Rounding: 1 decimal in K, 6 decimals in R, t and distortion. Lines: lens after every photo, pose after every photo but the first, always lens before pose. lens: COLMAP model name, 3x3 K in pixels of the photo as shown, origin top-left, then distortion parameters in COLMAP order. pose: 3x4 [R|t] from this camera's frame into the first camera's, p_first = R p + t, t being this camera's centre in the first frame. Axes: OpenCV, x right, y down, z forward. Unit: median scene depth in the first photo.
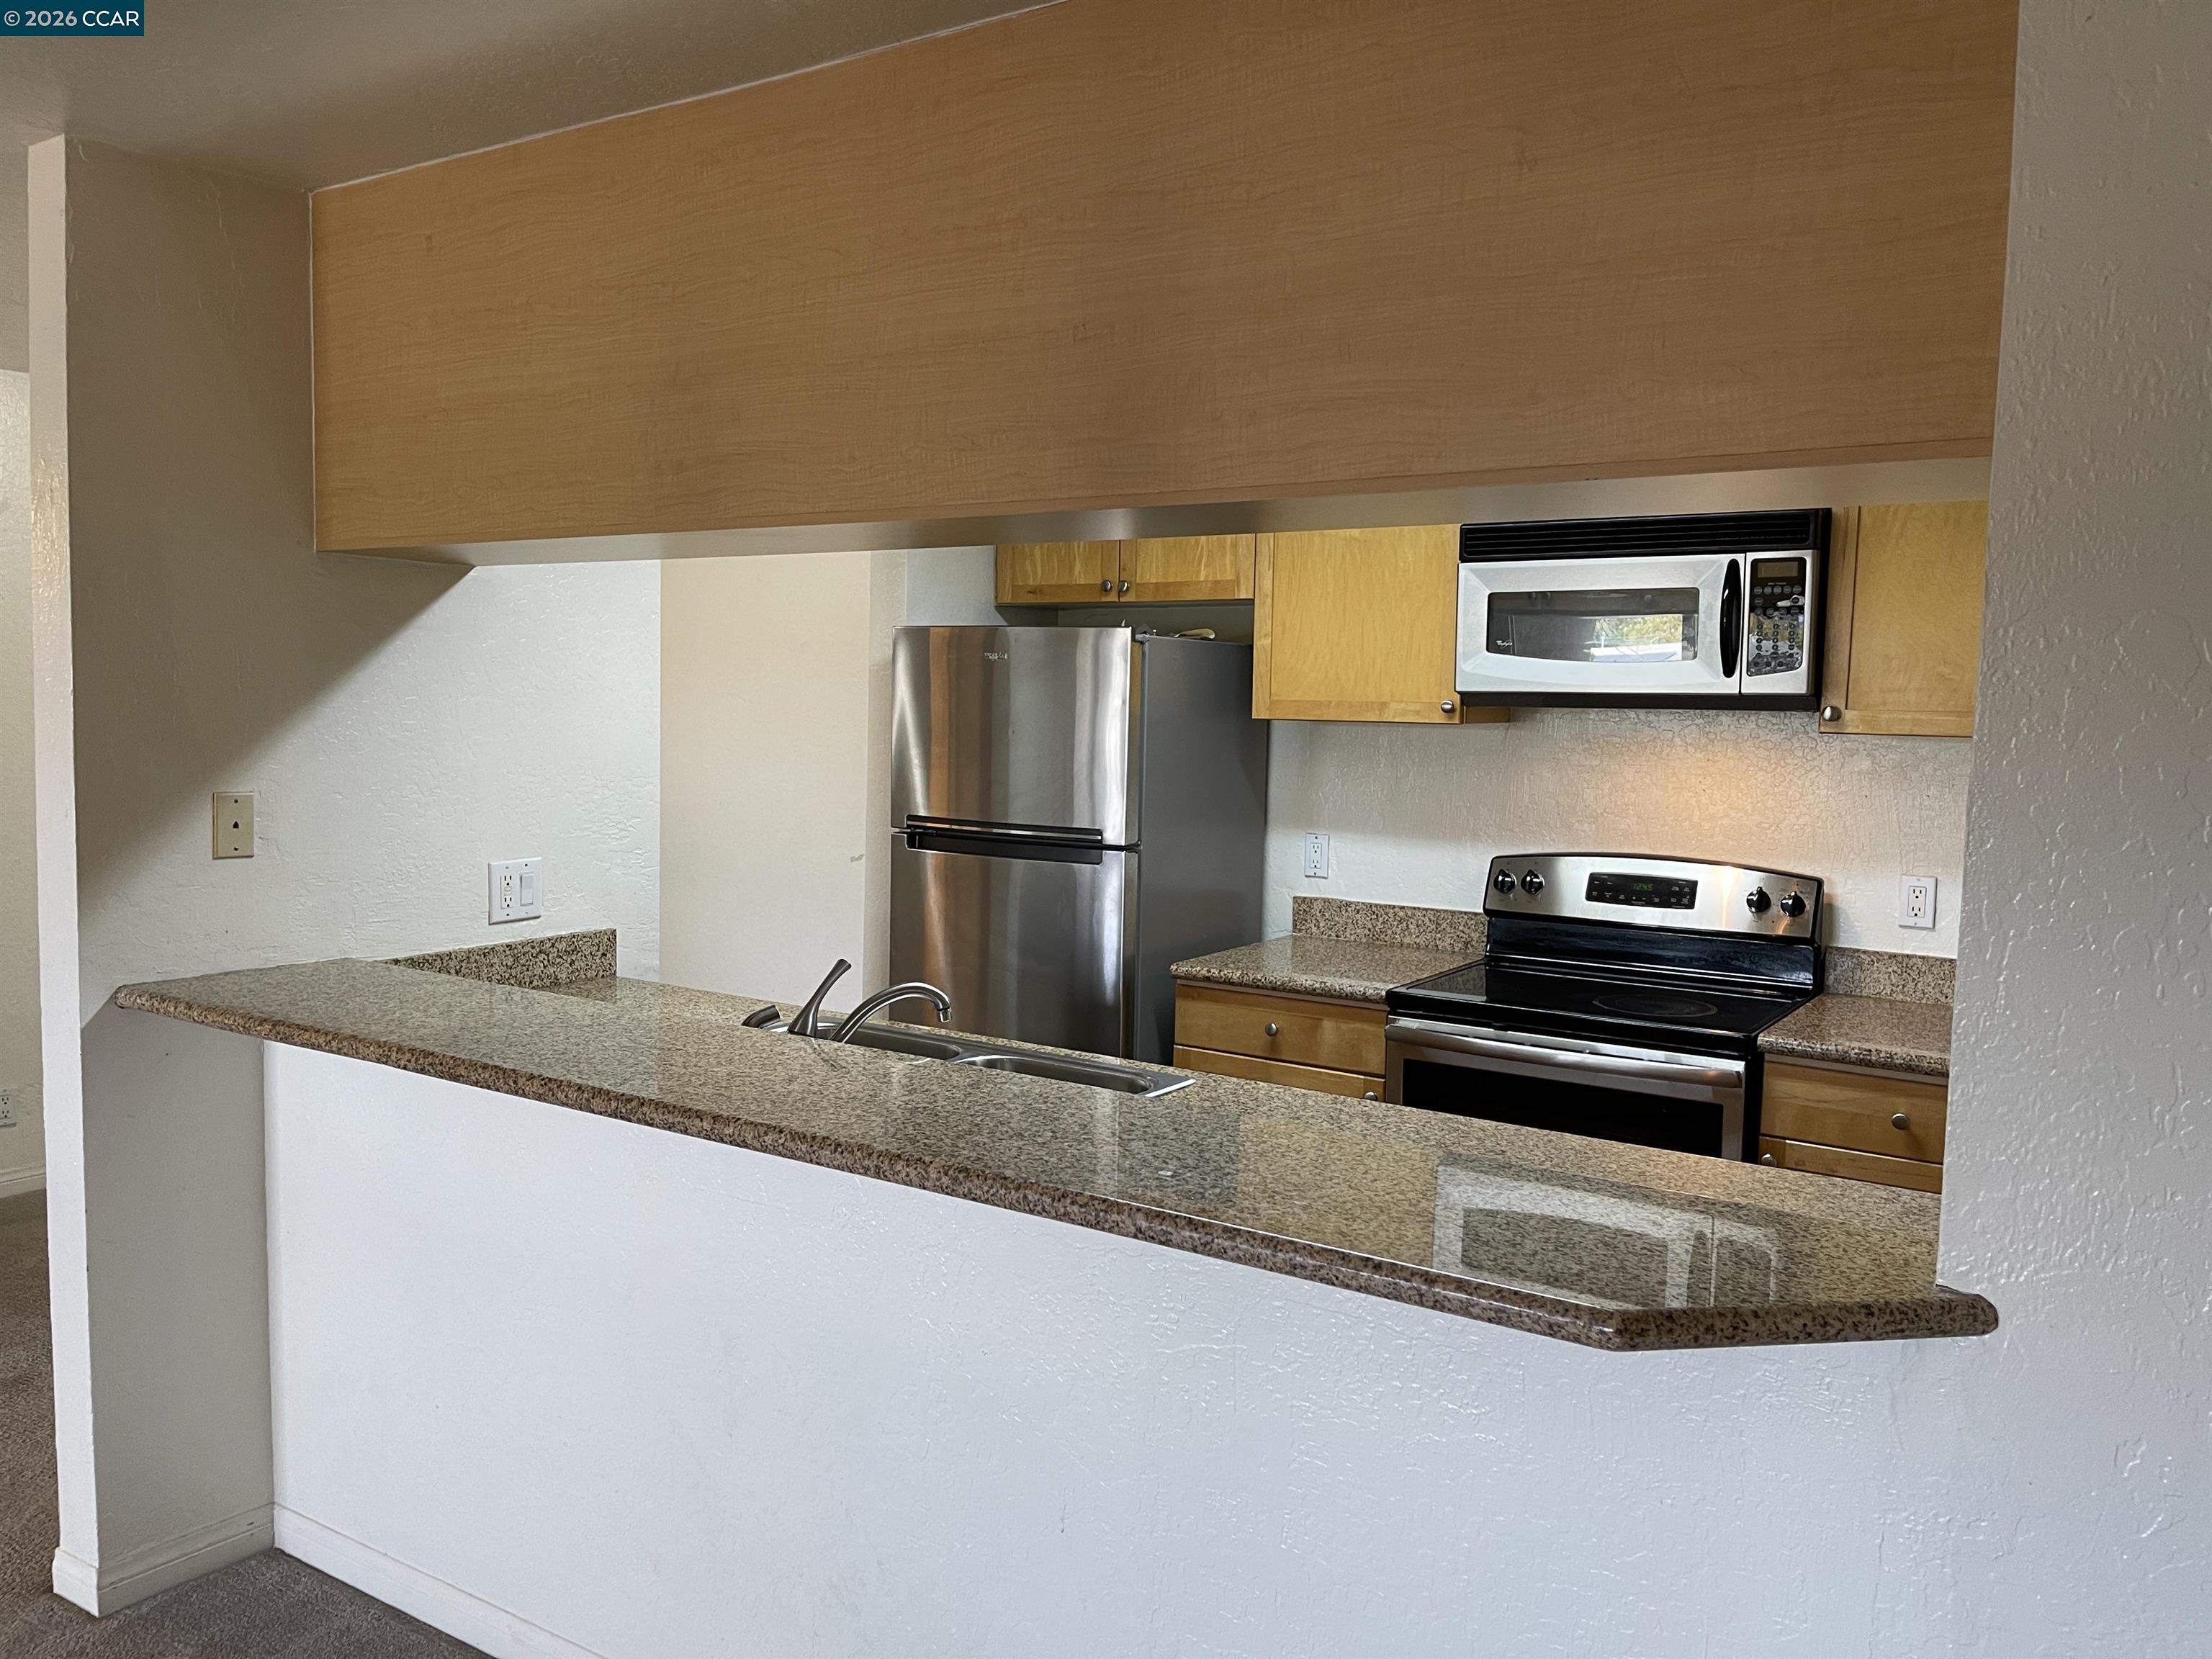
lens RADIAL K [[1682.9, 0, 1106.0], [0, 1682.9, 829.5], [0, 0, 1]] dist [0.073482, -0.093291]
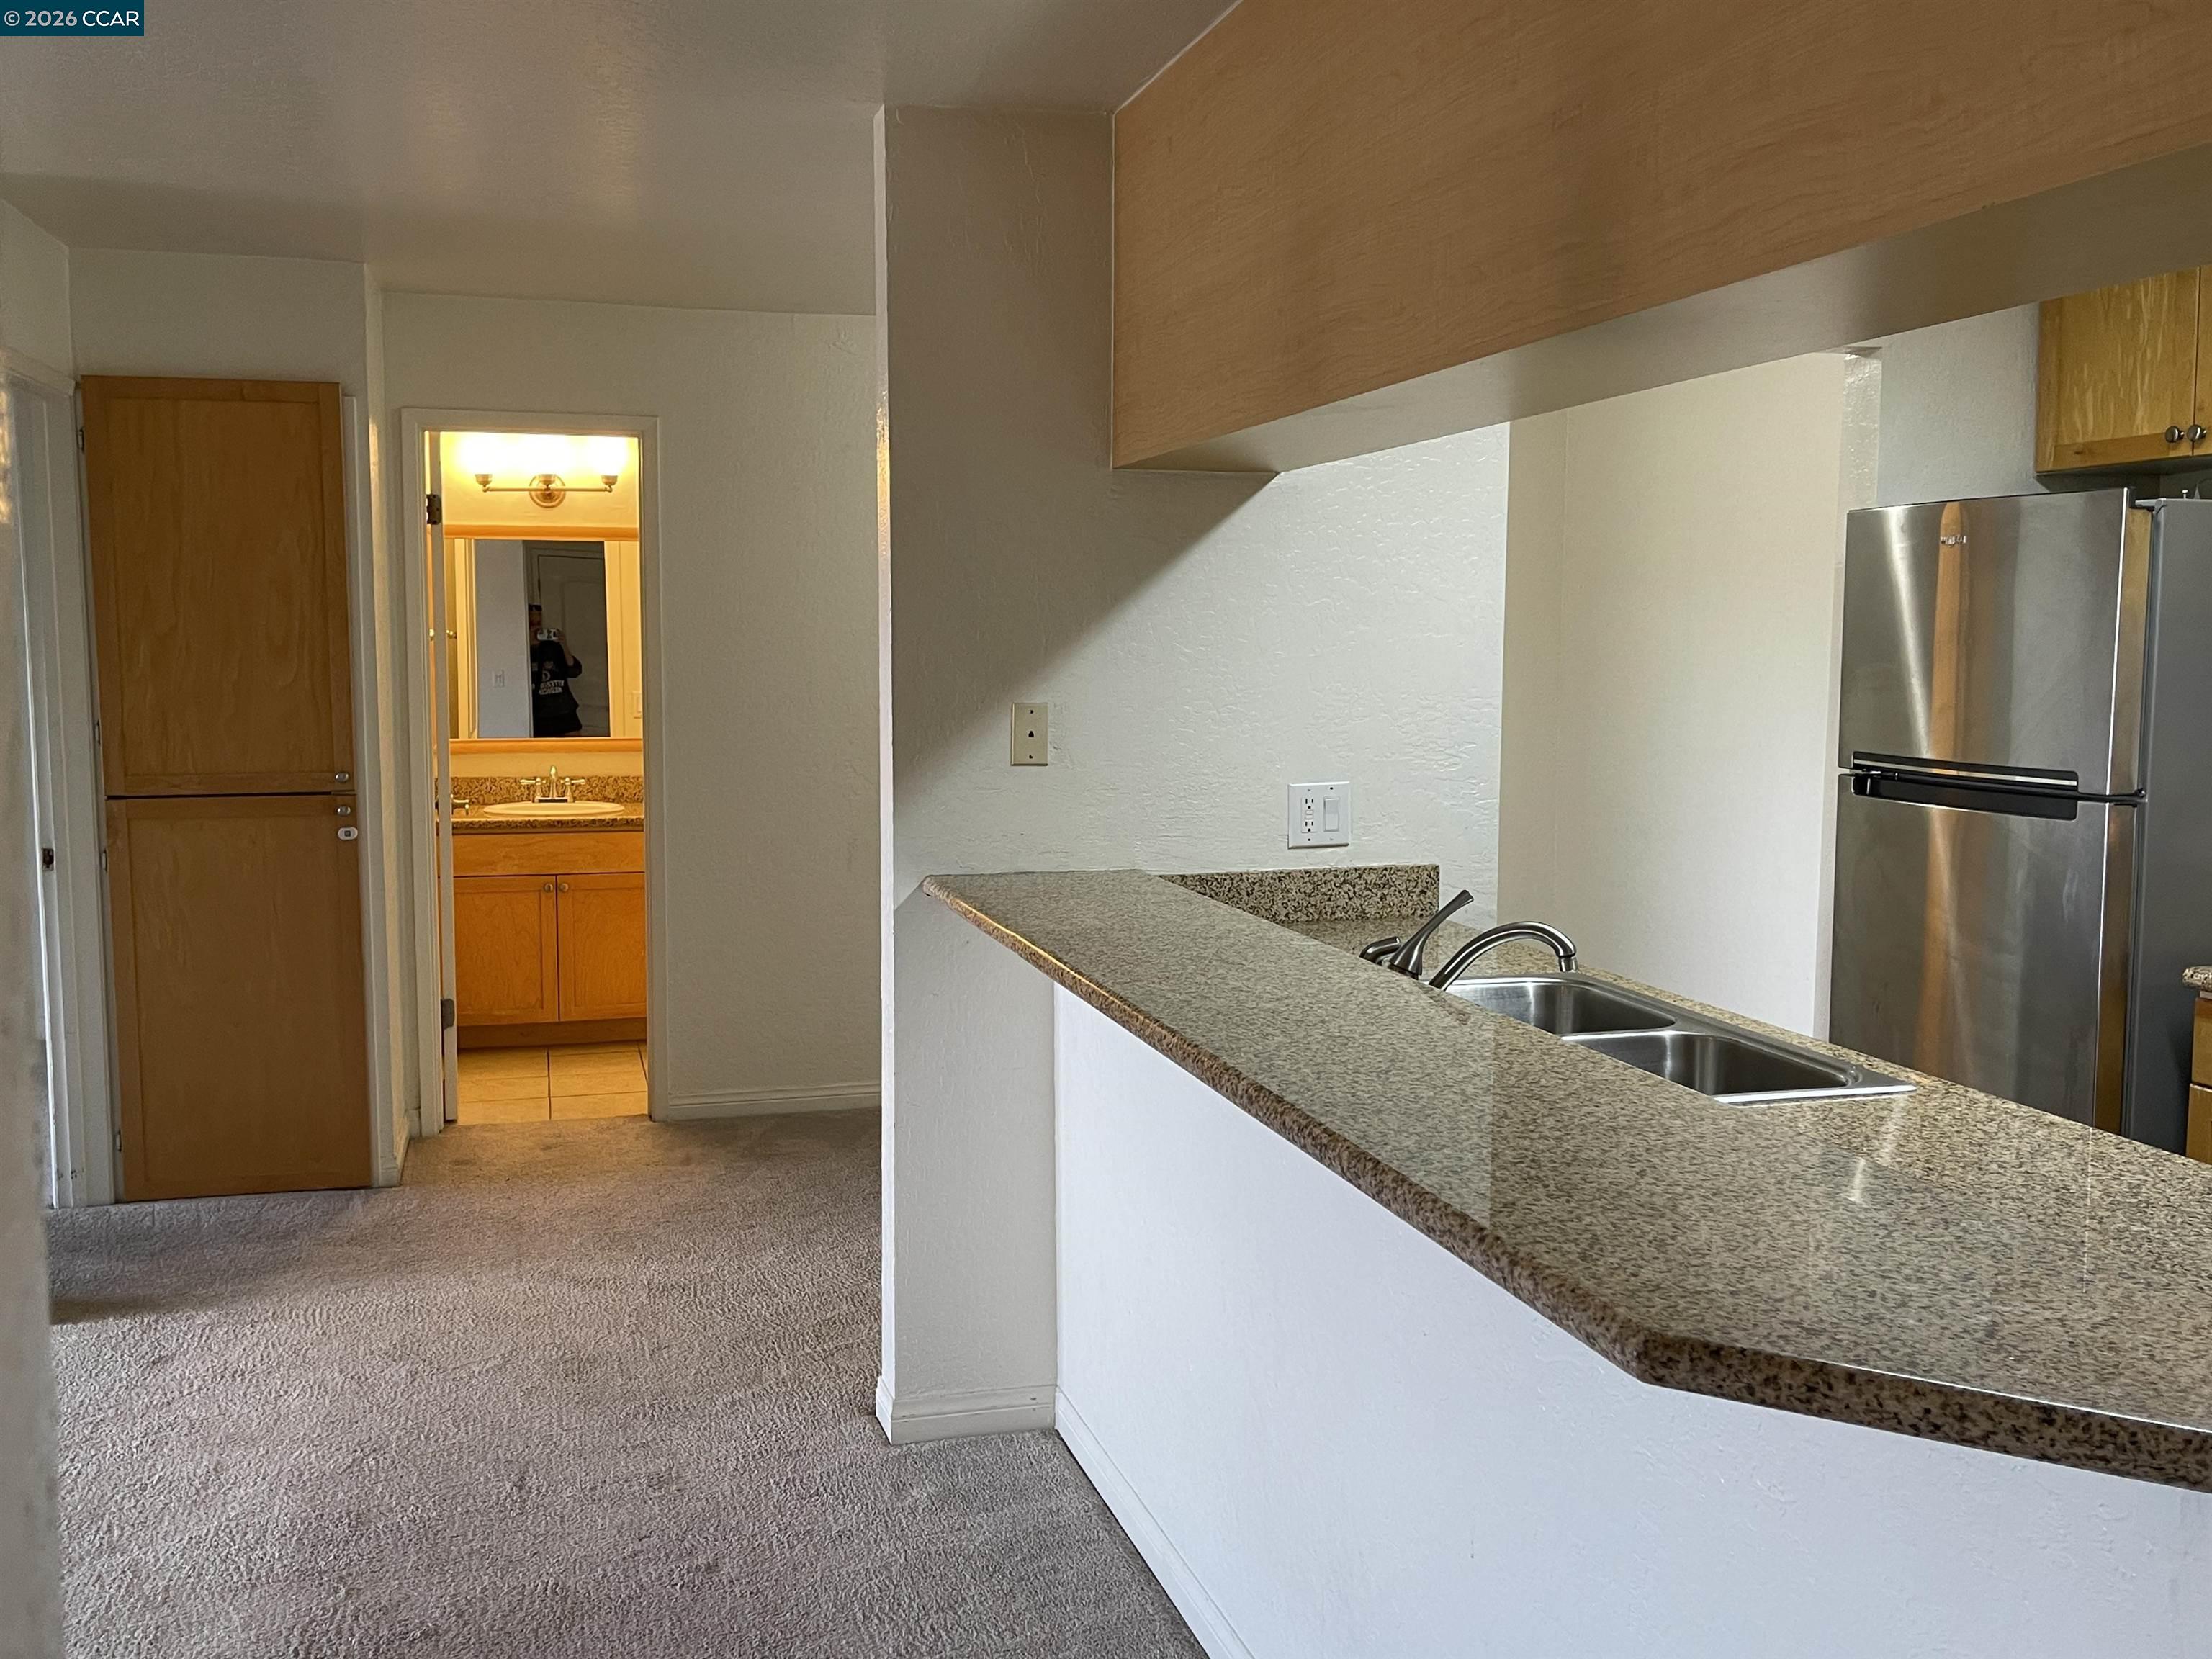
lens RADIAL K [[2014.4, 0, 1099.2], [0, 2014.4, 823.9], [0, 0, 1]] dist [0.118034, -0.171825]
pose [[0.756505, 0.041422, -0.652675, 0.290943], [-0.036122, 0.999115, 0.021540, 0.021019], [0.652990, 0.007281, 0.757332, 0.066714]]
